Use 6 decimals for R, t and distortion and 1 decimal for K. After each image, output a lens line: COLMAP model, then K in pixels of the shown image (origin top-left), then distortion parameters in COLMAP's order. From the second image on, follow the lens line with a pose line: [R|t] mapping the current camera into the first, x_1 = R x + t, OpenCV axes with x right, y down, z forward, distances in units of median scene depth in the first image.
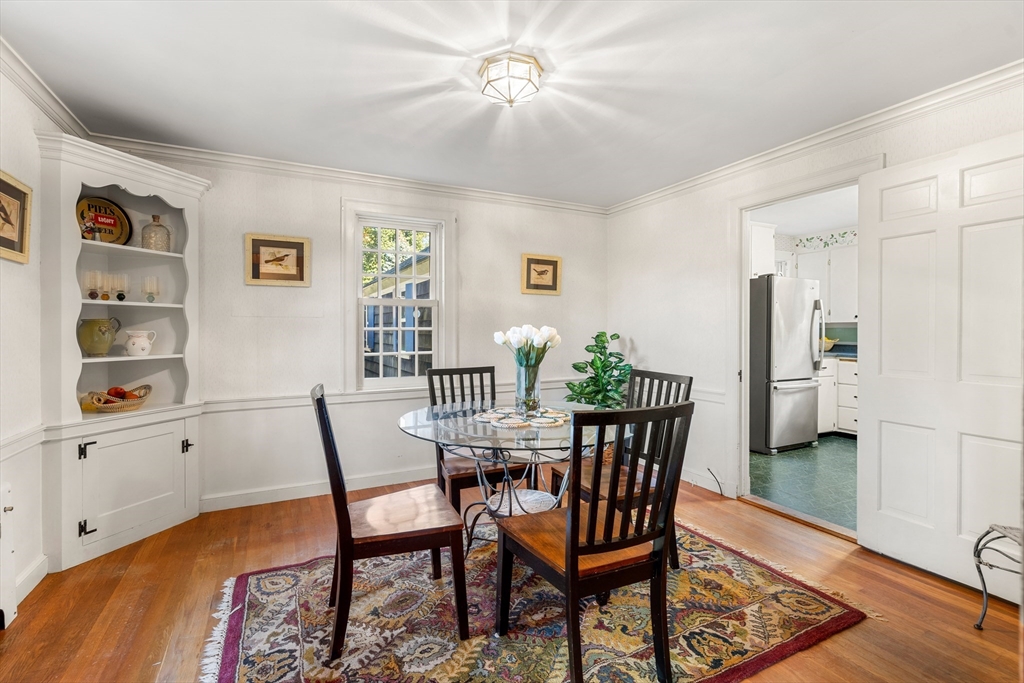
lens RADIAL K [[473.9, 0, 510.9], [0, 473.9, 332.9], [0, 0, 1]] dist [-0.001599, 0.000145]
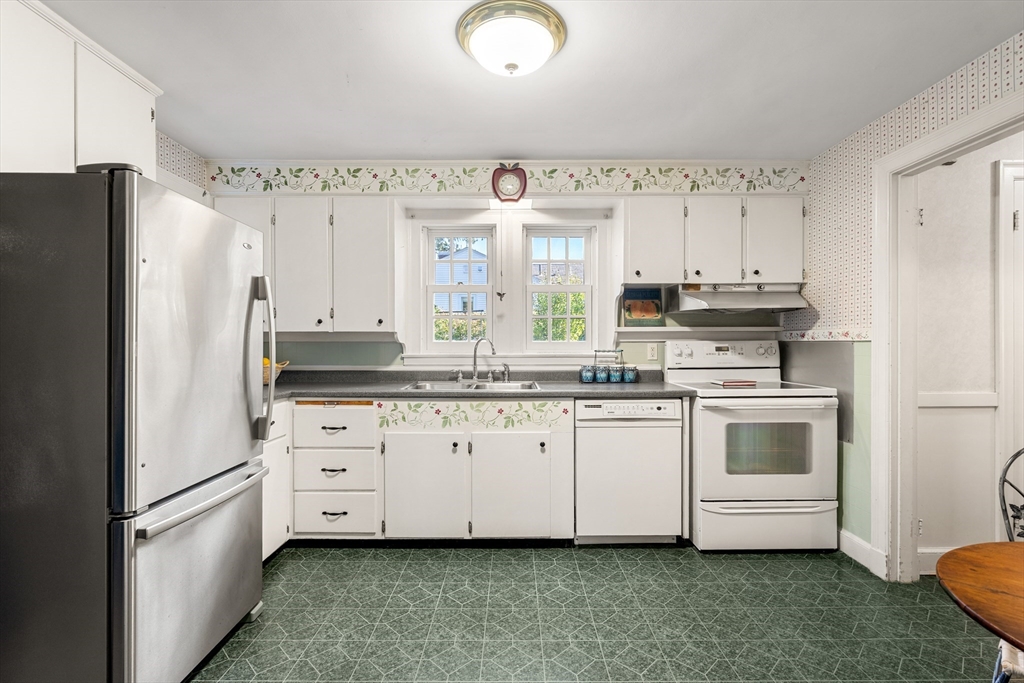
lens RADIAL K [[474.7, 0, 512.0], [0, 474.7, 341.5], [0, 0, 1]] dist [-0.001332, -0.000099]
pose [[0.455358, -0.002712, 0.890304, 0.375555], [0.007766, 0.999969, -0.000926, -0.008733], [-0.890274, 0.007336, 0.455366, 0.612285]]
